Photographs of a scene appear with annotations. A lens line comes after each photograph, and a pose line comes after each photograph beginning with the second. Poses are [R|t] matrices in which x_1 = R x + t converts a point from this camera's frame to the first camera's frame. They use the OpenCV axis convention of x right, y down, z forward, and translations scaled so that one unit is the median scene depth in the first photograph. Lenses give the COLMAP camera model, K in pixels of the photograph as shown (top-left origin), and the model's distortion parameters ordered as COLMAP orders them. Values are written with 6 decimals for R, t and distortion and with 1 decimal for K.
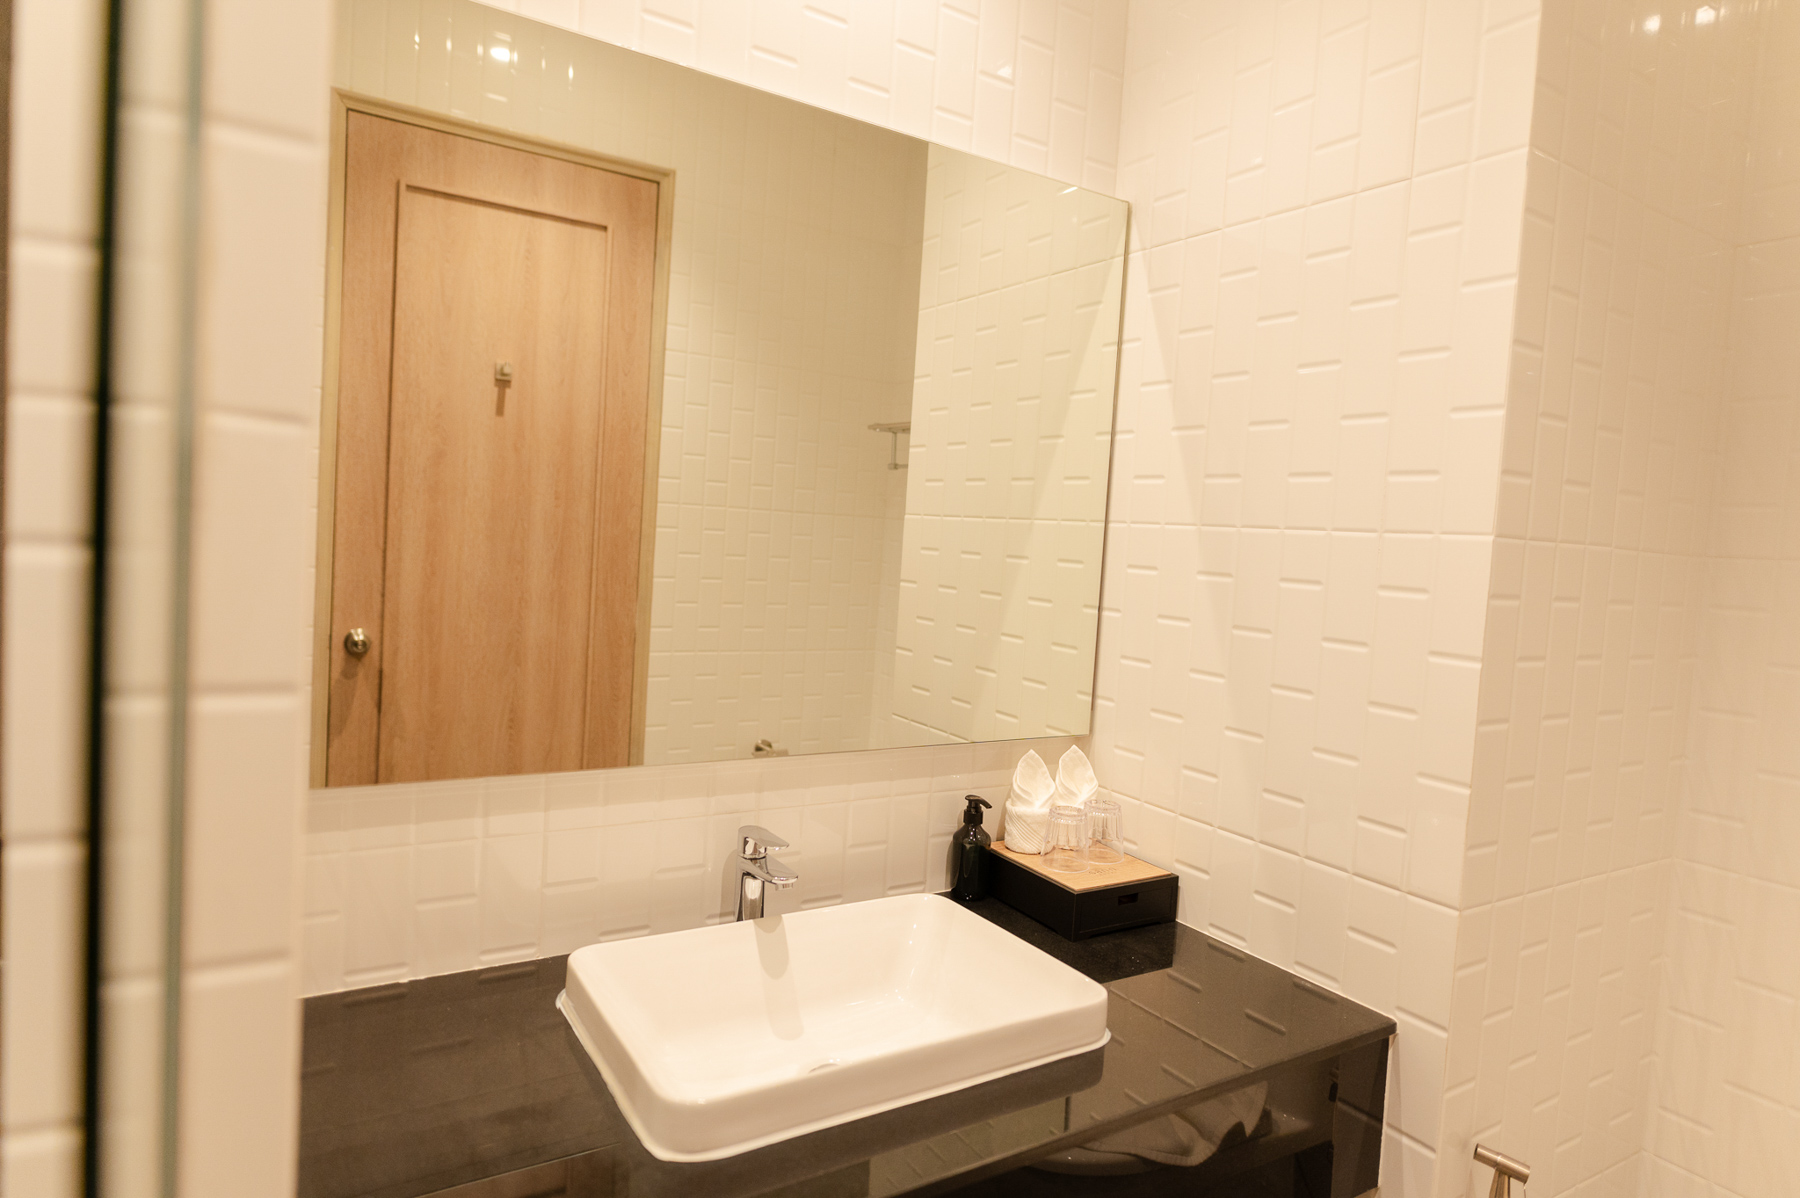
lens RADIAL K [[1045.4, 0, 898.1], [0, 1045.4, 594.4], [0, 0, 1]] dist [0.006204, 0.000101]
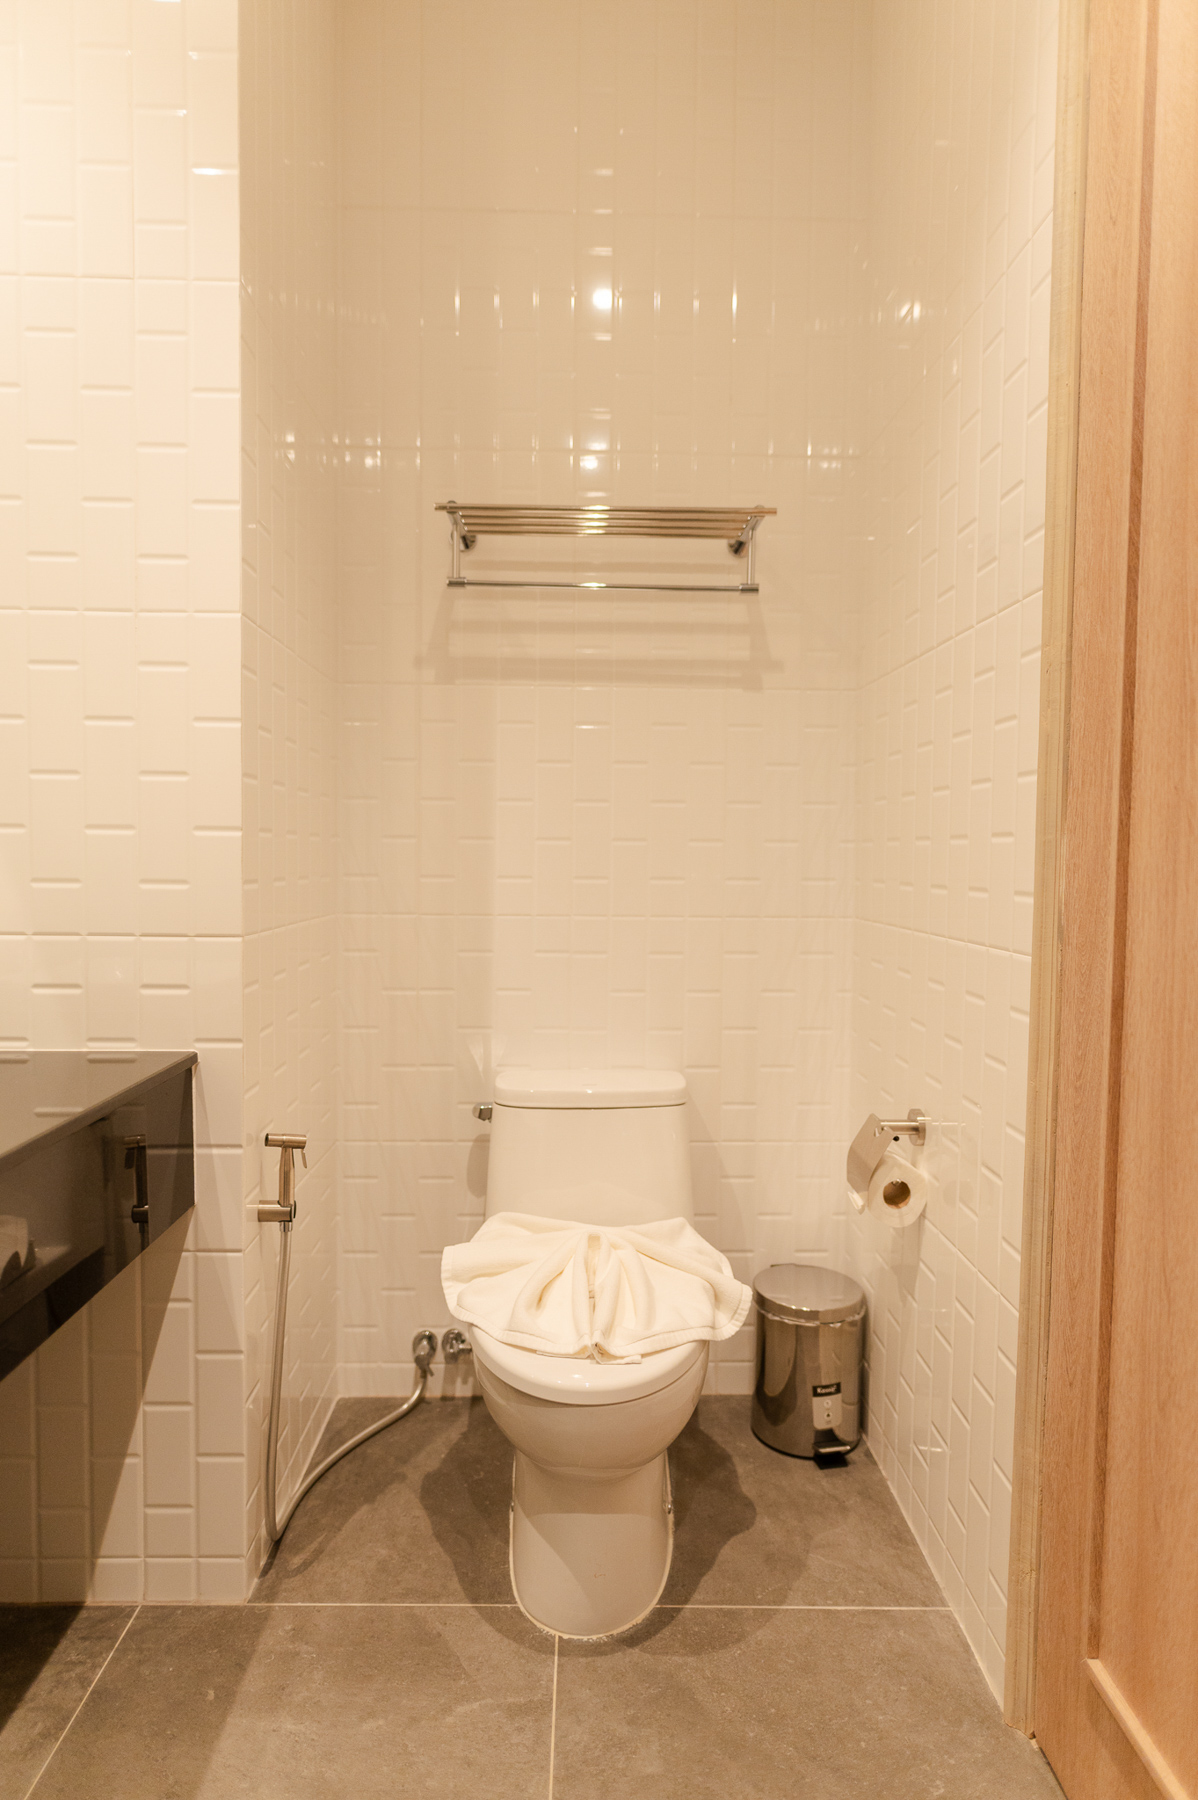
lens RADIAL K [[1045.4, 0, 597.6], [0, 1045.4, 901.5], [0, 0, 1]] dist [0.006204, 0.000101]
pose [[0.514875, -0.090107, 0.852517, -0.237939], [0.070086, 0.995556, 0.062897, 0.203277], [-0.854395, 0.027366, 0.518902, 0.048697]]
